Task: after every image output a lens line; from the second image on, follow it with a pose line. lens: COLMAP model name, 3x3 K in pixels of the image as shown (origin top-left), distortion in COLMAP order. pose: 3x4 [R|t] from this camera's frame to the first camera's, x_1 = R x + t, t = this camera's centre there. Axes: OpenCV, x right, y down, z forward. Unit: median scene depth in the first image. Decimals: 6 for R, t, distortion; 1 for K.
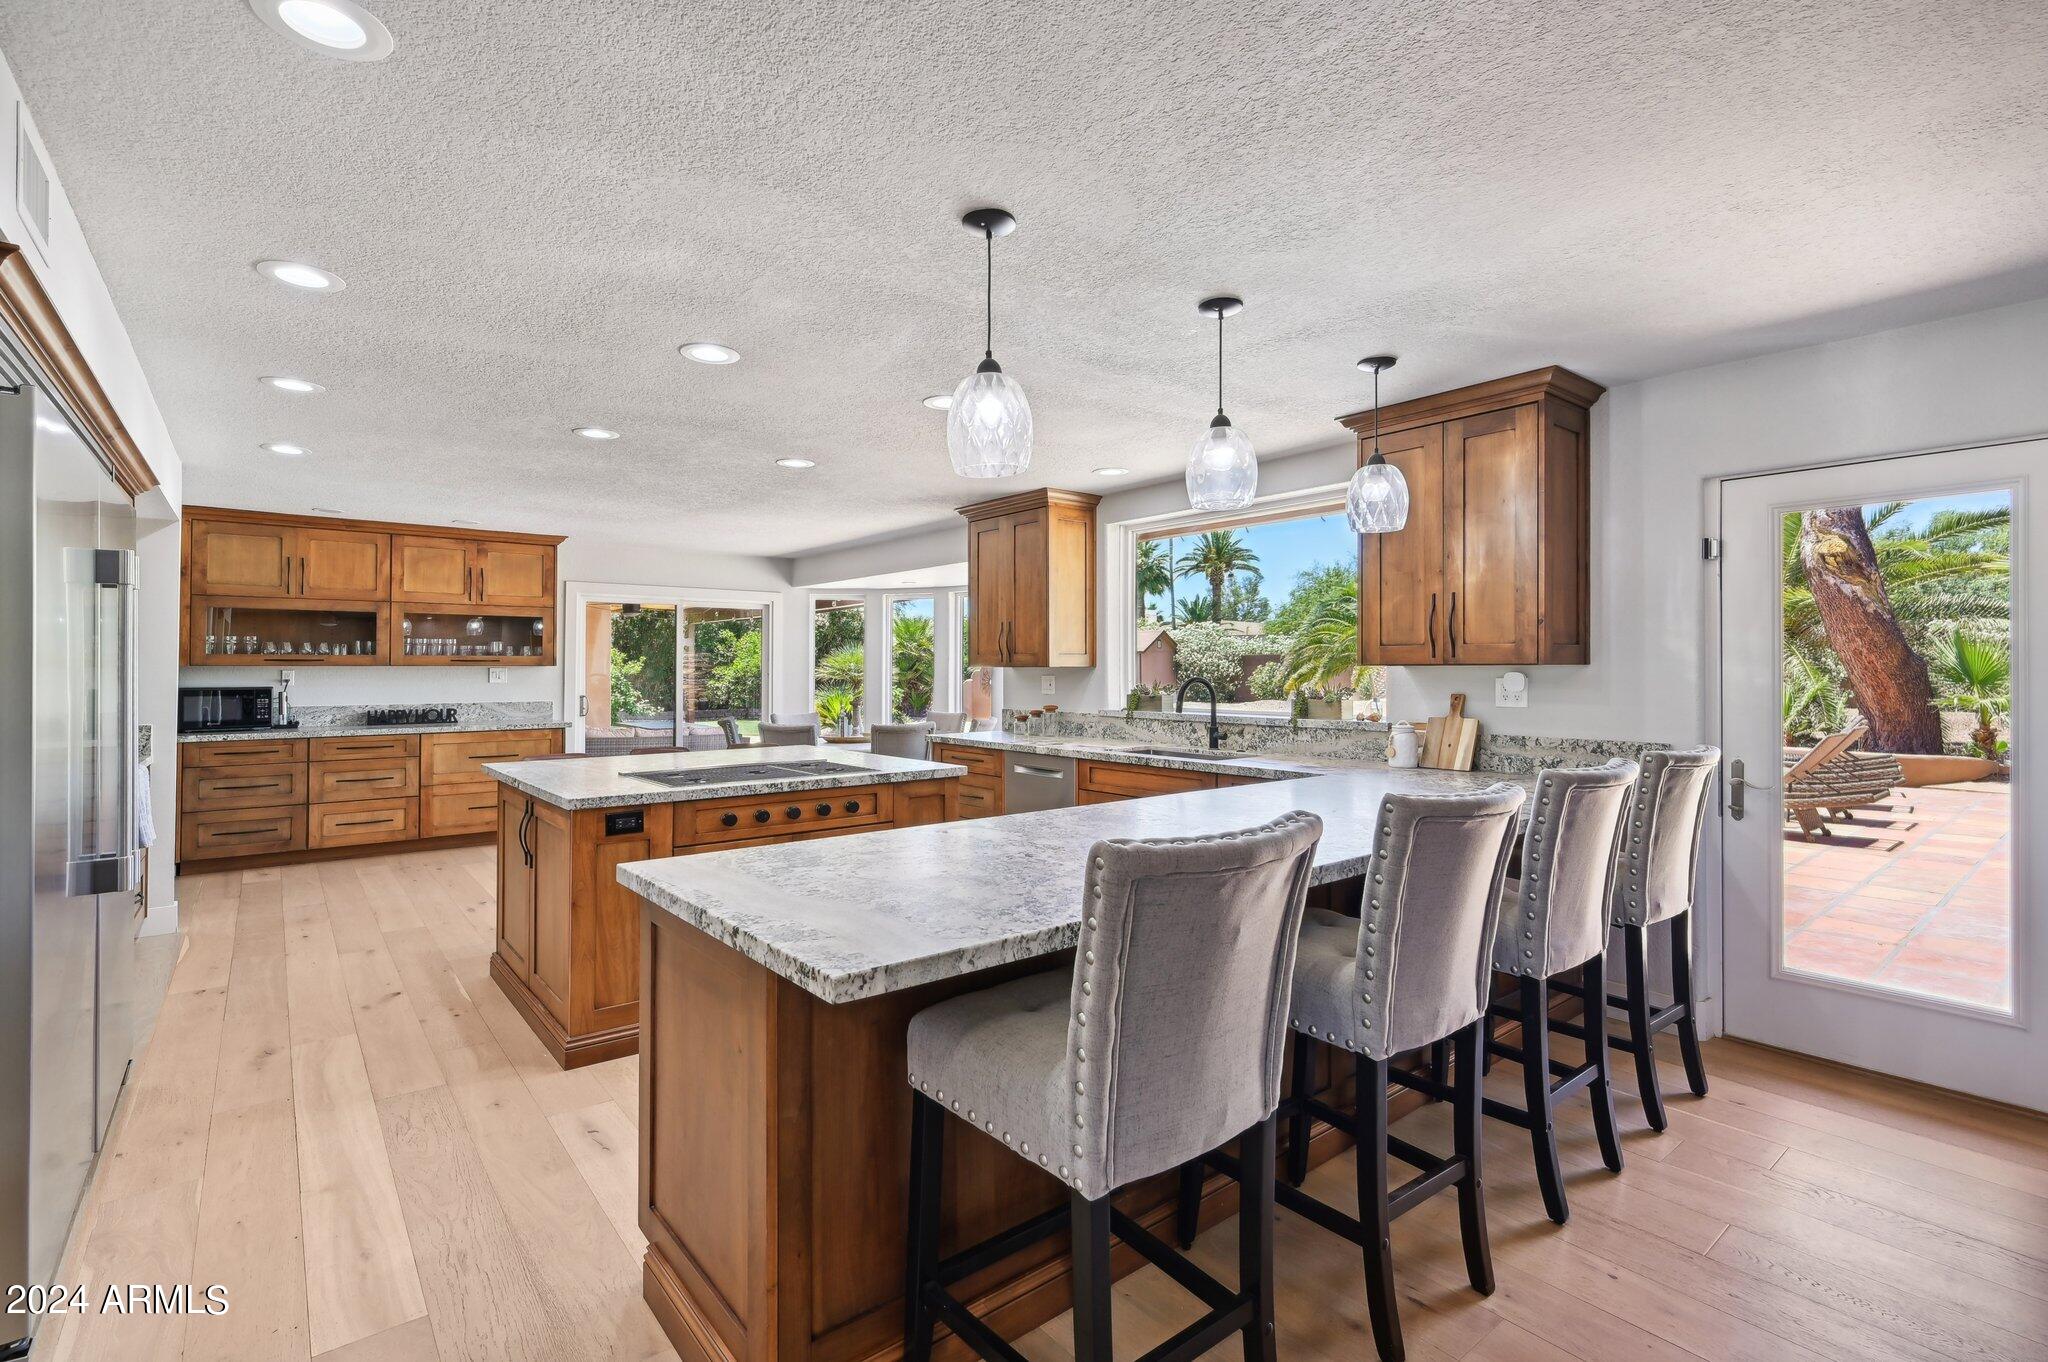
lens RADIAL K [[863.2, 0, 1037.5], [0, 863.2, 663.0], [0, 0, 1]] dist [0.002601, 0.000614]
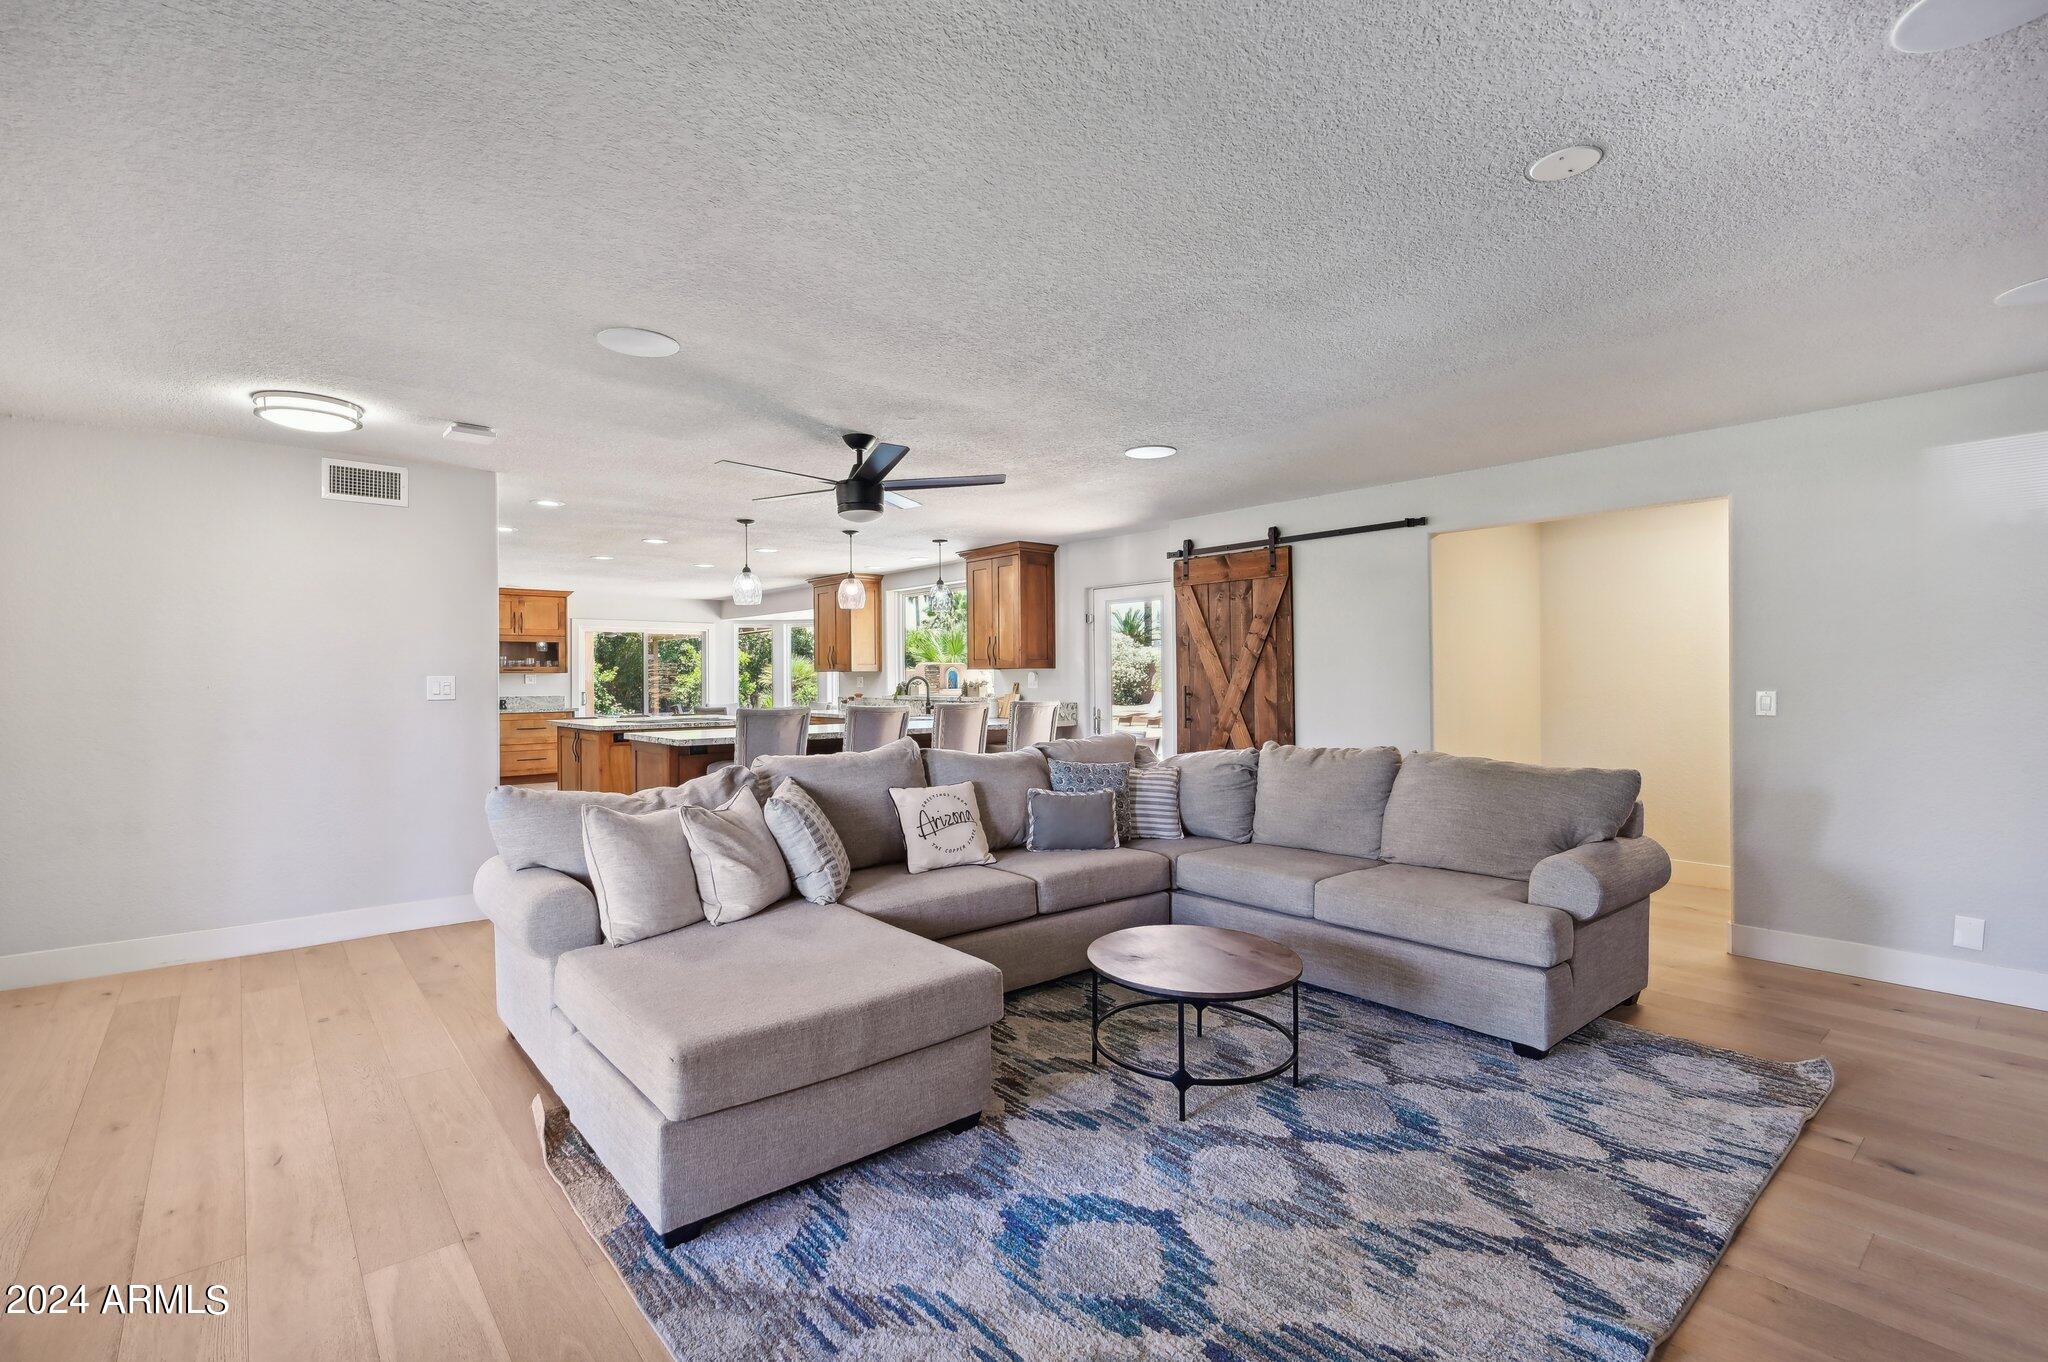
lens RADIAL K [[824.1, 0, 1024.0], [0, 824.1, 681.0], [0, 0, 1]] dist [0.000085, -0.000014]
pose [[0.999363, -0.005123, 0.035323, 0.283249], [0.004699, 0.999916, 0.012055, 0.004813], [-0.035382, -0.011882, 0.999303, -0.671099]]
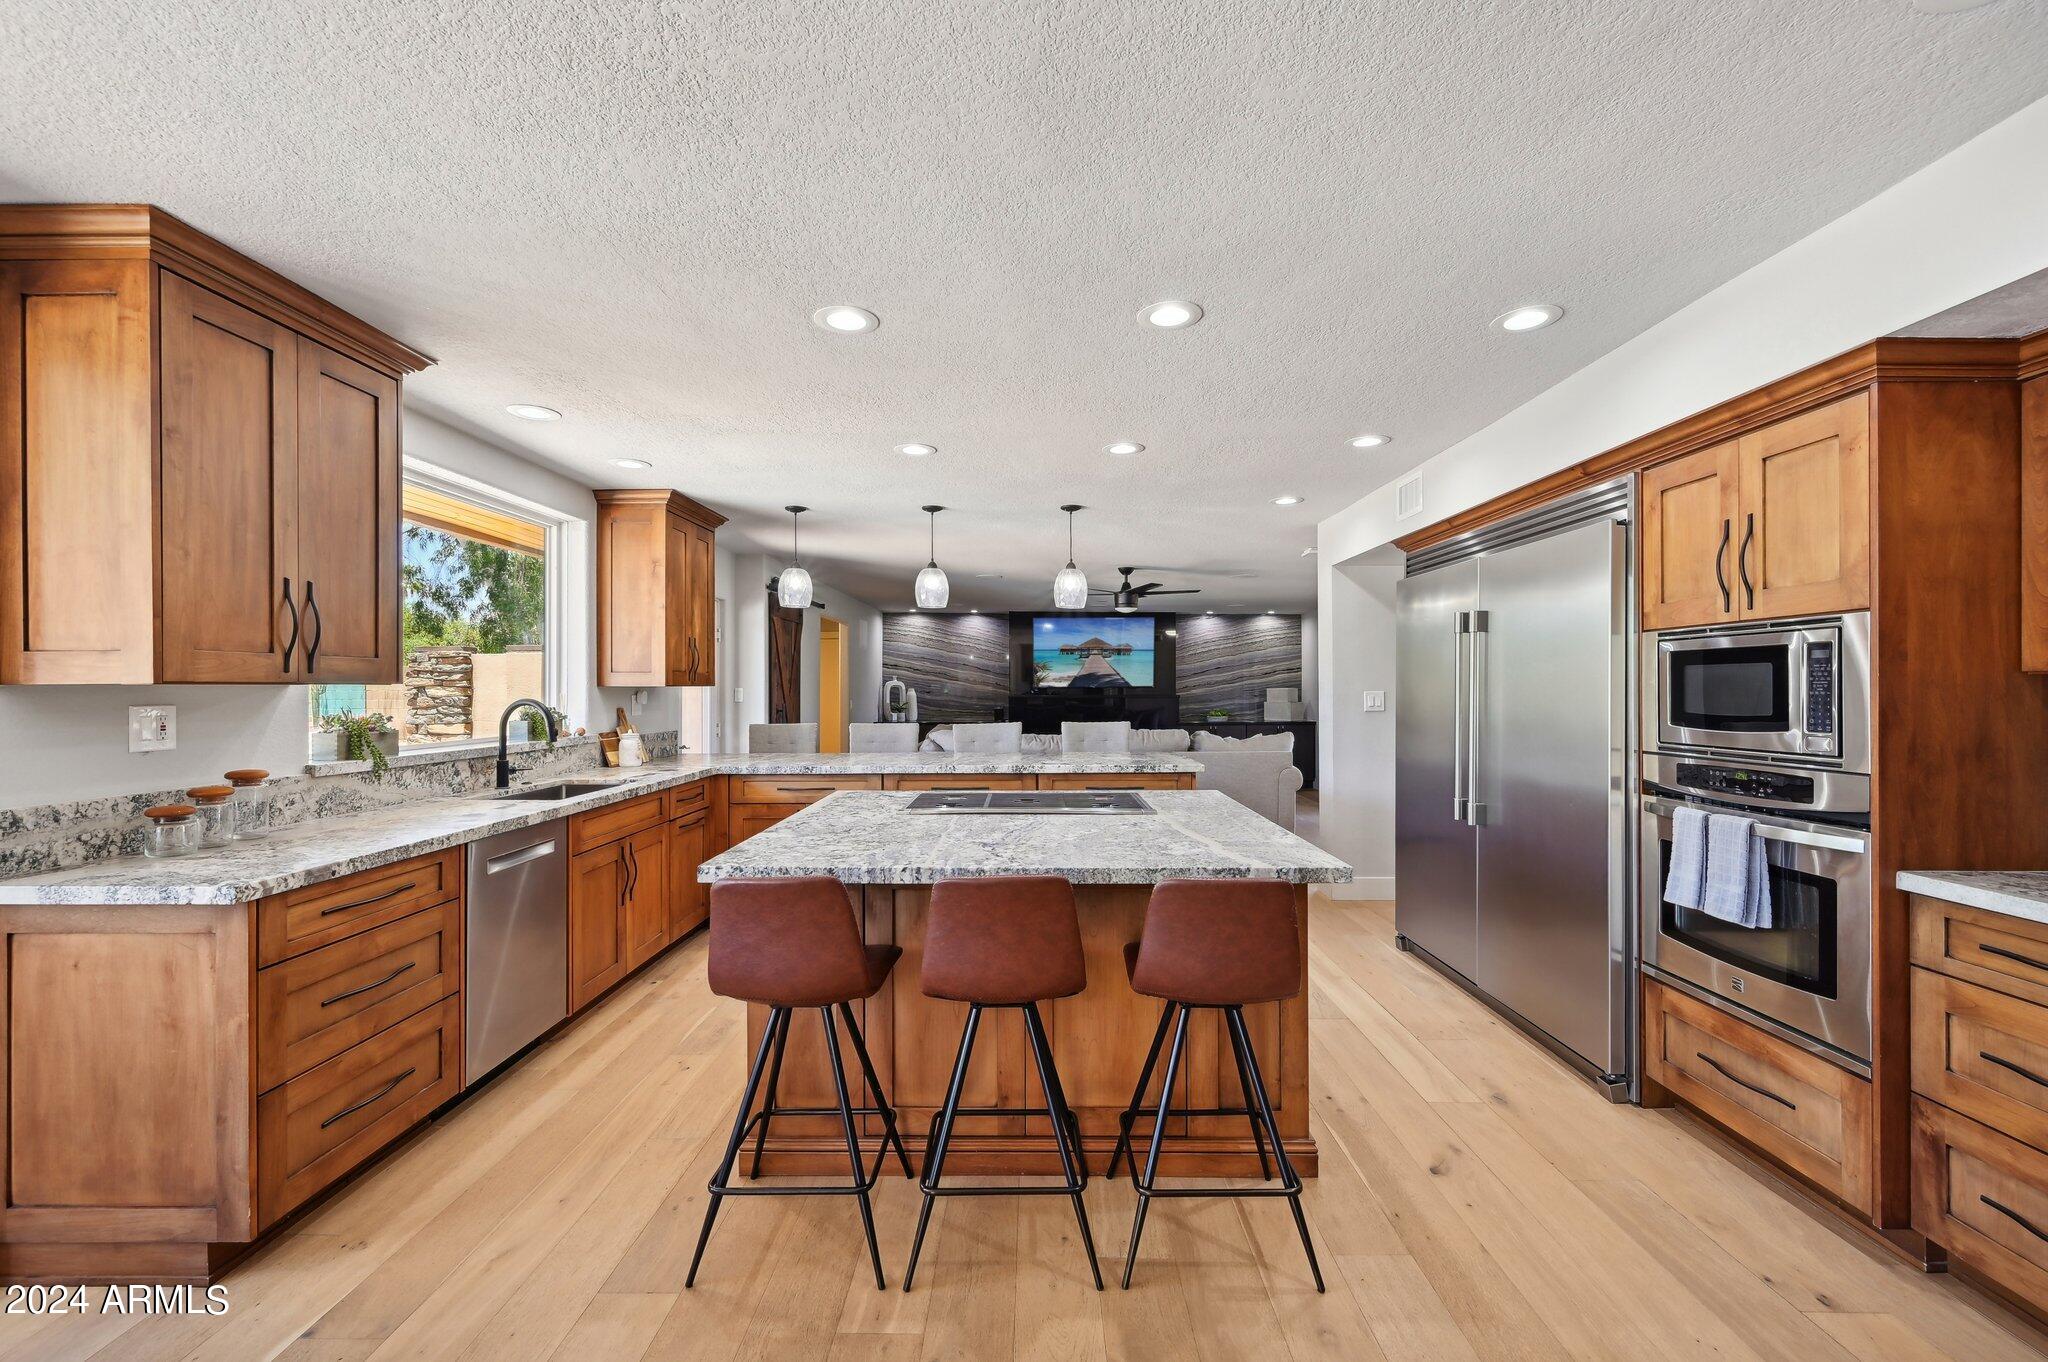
lens RADIAL K [[830.1, 0, 1027.2], [0, 830.1, 689.0], [0, 0, 1]] dist [-0.001002, -0.000121]
pose [[-0.735171, -0.000122, 0.677882, -0.557267], [-0.004144, 0.999982, -0.004314, 0.006013], [-0.677869, -0.005980, -0.735158, 0.998653]]
